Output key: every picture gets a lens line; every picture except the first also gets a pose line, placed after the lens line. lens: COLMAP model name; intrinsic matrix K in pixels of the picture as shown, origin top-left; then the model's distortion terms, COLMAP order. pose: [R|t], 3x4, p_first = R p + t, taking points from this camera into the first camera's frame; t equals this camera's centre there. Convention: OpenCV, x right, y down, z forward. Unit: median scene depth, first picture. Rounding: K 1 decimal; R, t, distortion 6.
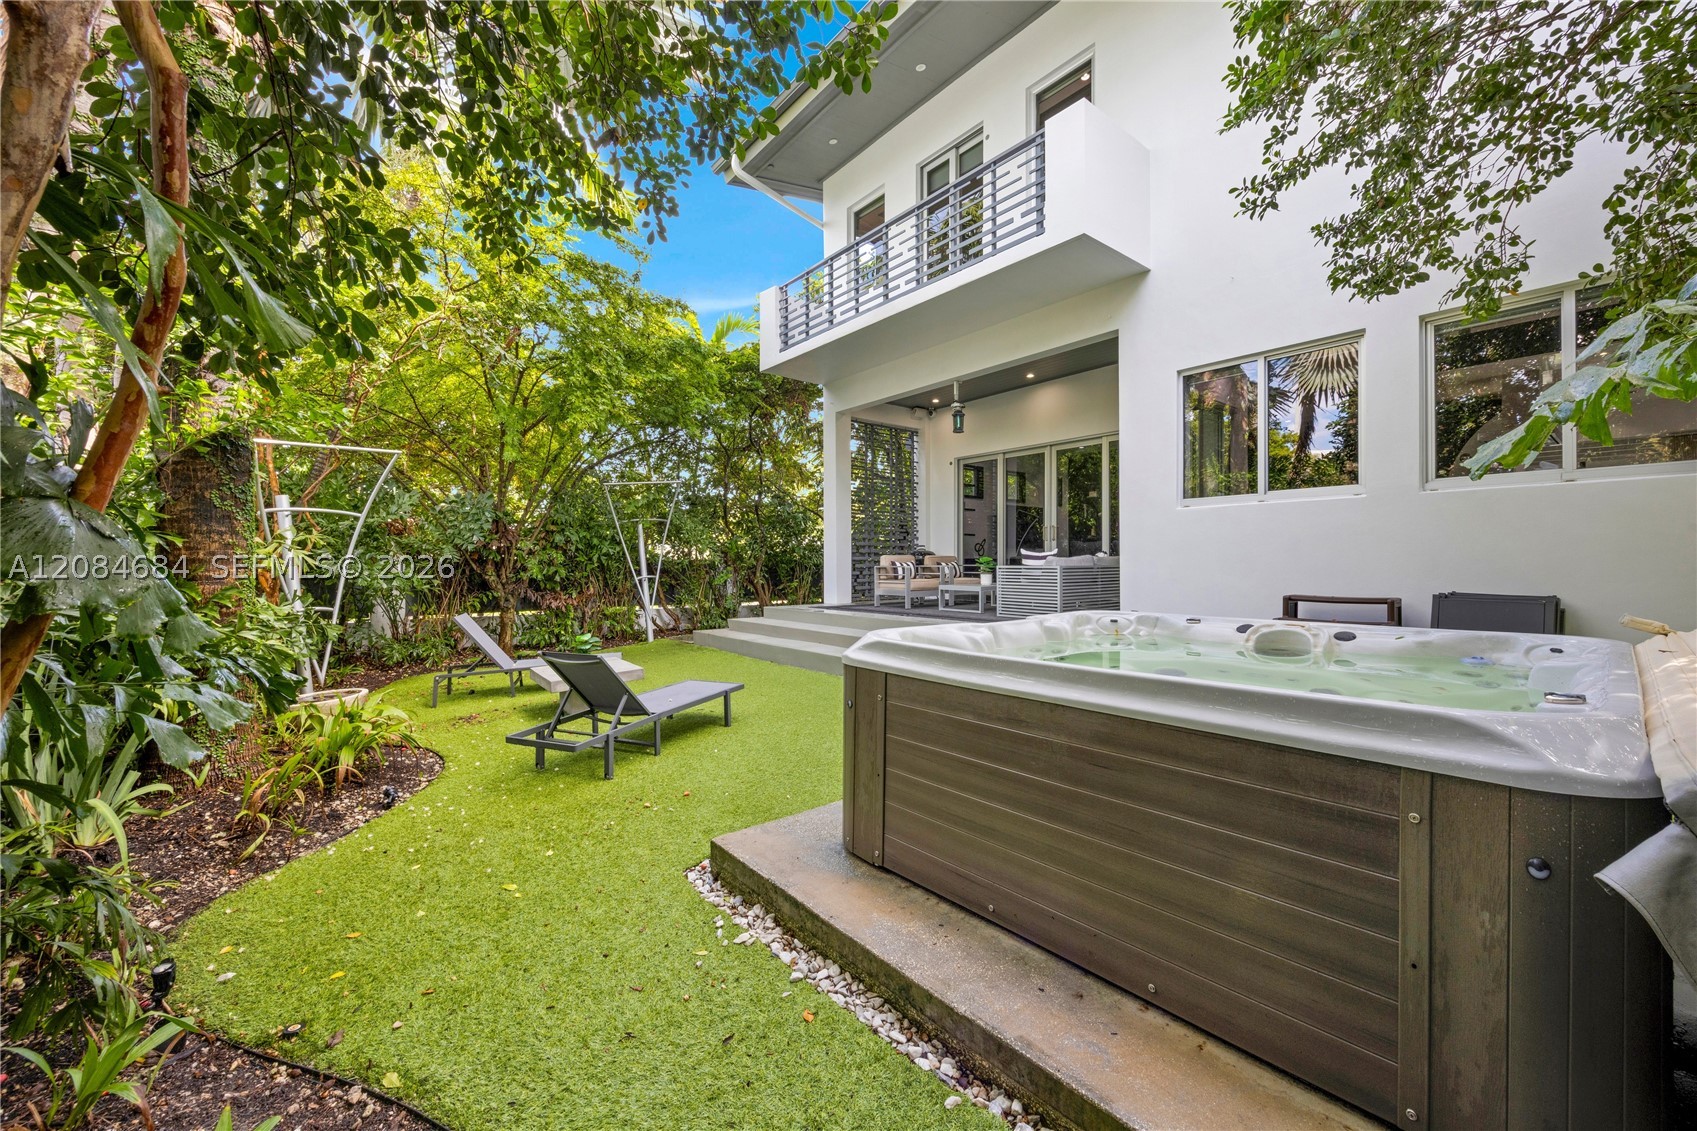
lens RADIAL K [[663.2, 0, 848.4], [0, 663.2, 565.0], [0, 0, 1]] dist [0.000386, 0.000013]
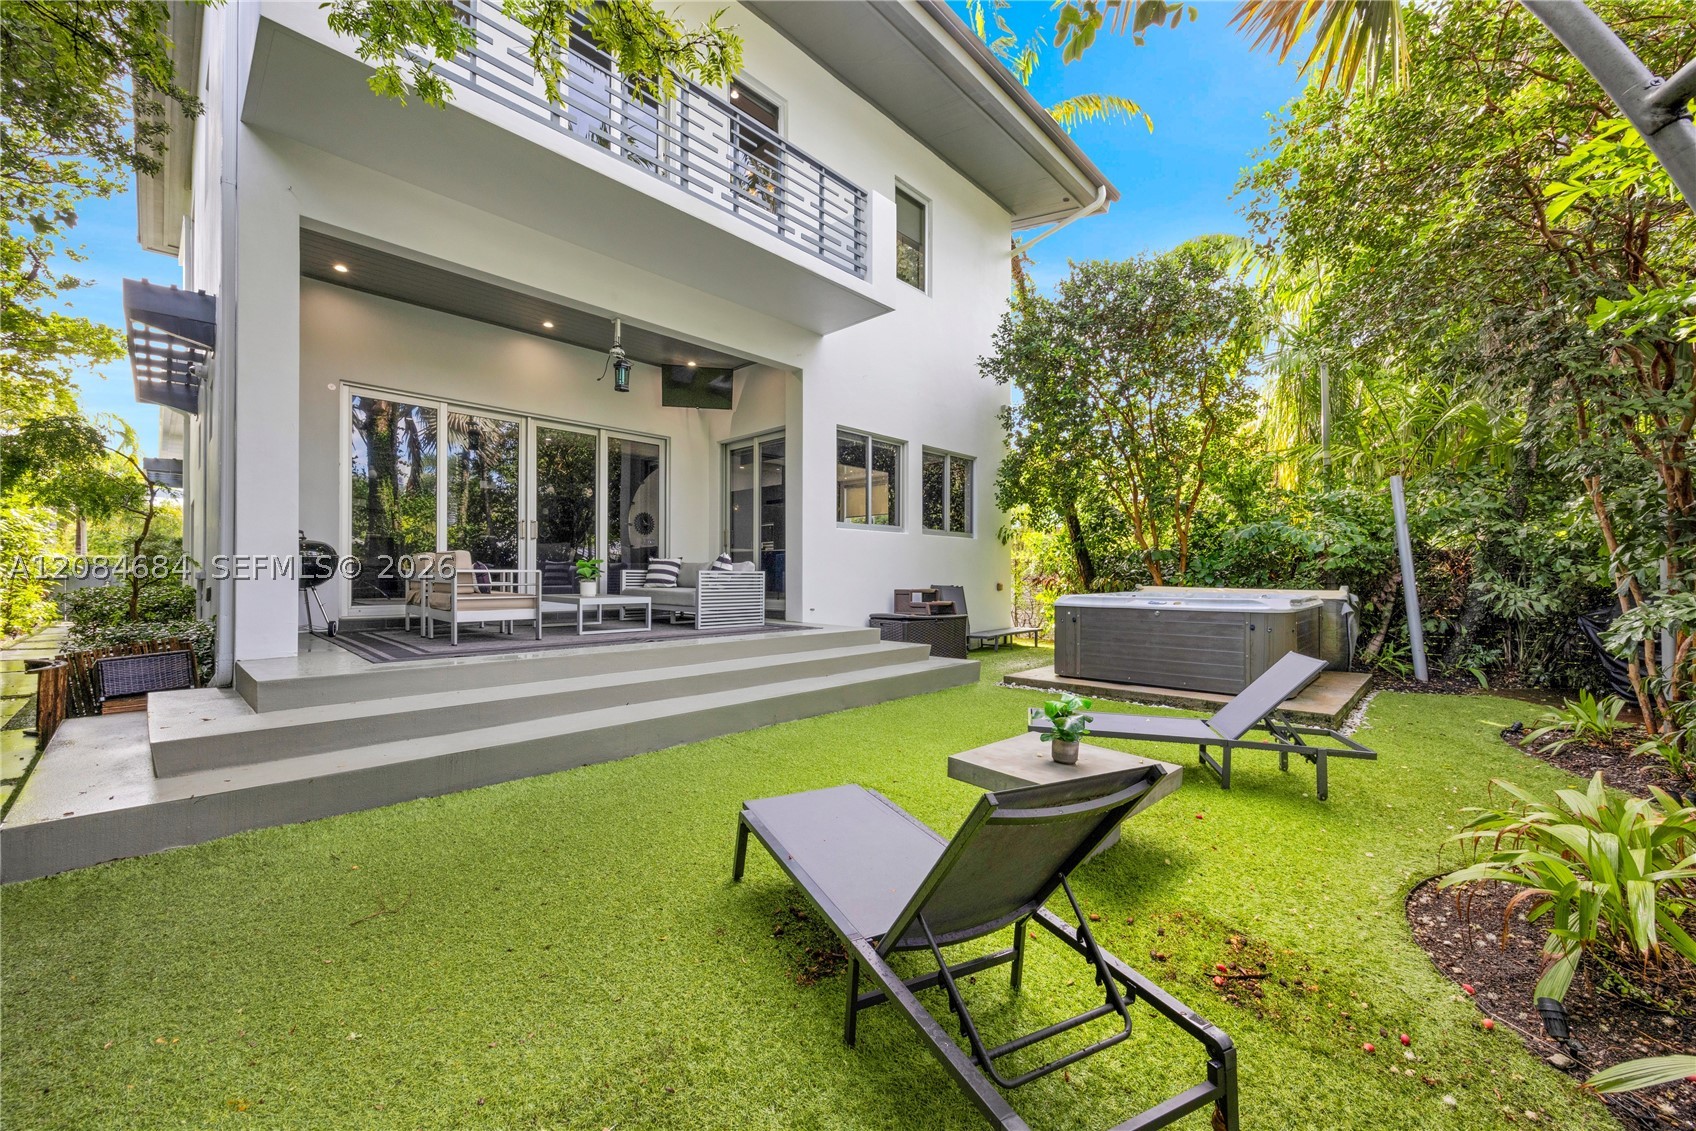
lens RADIAL K [[662.8, 0, 847.8], [0, 662.8, 573.3], [0, 0, 1]] dist [0.000386, 0.000013]
pose [[-0.132577, 0.006188, 0.991153, -0.668630], [-0.003325, 0.999972, -0.006688, 0.007891], [-0.991167, -0.004182, -0.132552, 0.931815]]
